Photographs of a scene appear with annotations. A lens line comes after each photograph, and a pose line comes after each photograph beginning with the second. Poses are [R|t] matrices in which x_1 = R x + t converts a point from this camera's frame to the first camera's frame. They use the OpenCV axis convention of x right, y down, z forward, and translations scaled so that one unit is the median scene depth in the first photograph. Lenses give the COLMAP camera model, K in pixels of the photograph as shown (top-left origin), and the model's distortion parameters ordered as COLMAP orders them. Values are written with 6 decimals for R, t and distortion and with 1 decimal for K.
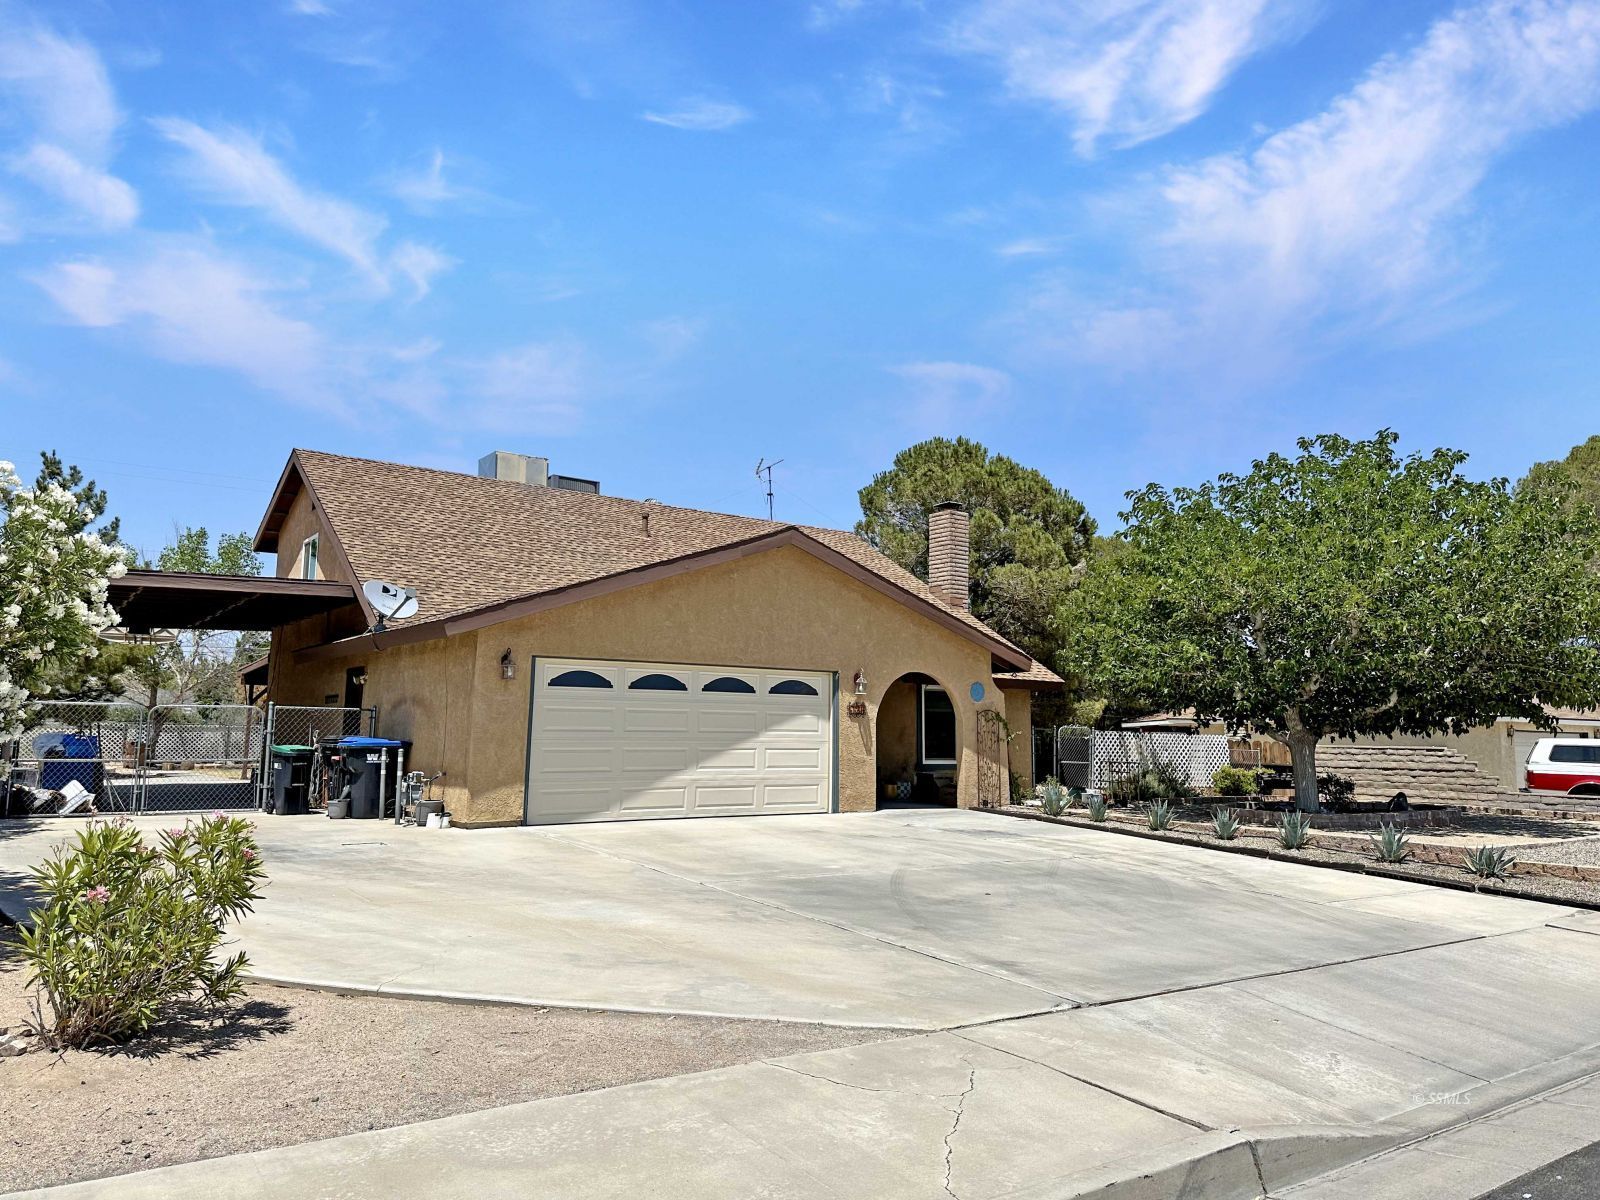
lens RADIAL K [[1005.4, 0, 804.3], [0, 1005.4, 592.6], [0, 0, 1]] dist [0.009947, -0.001240]
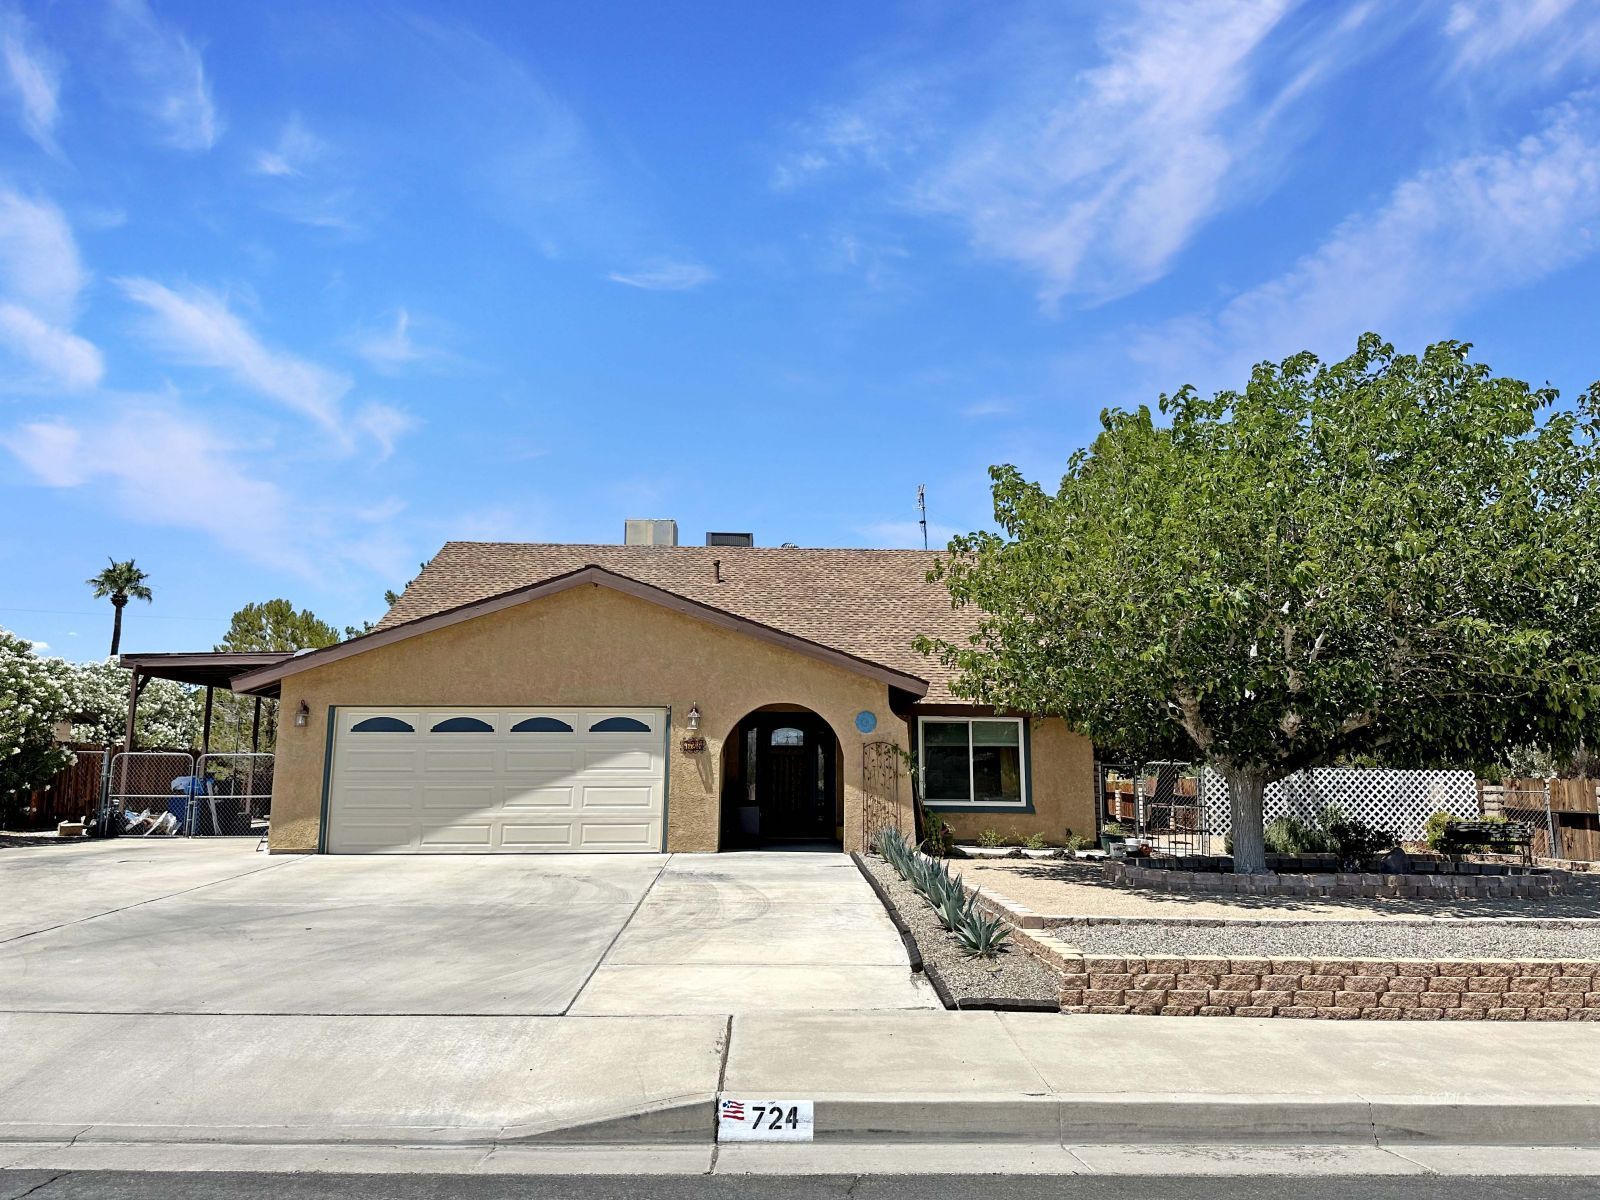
lens RADIAL K [[1005.4, 0, 802.5], [0, 1005.4, 609.2], [0, 0, 1]] dist [0.009947, -0.001240]
pose [[0.861017, -0.094377, -0.499743, 0.654028], [0.079880, 0.995531, -0.050379, 0.045251], [0.502264, 0.003458, 0.864707, 0.230880]]
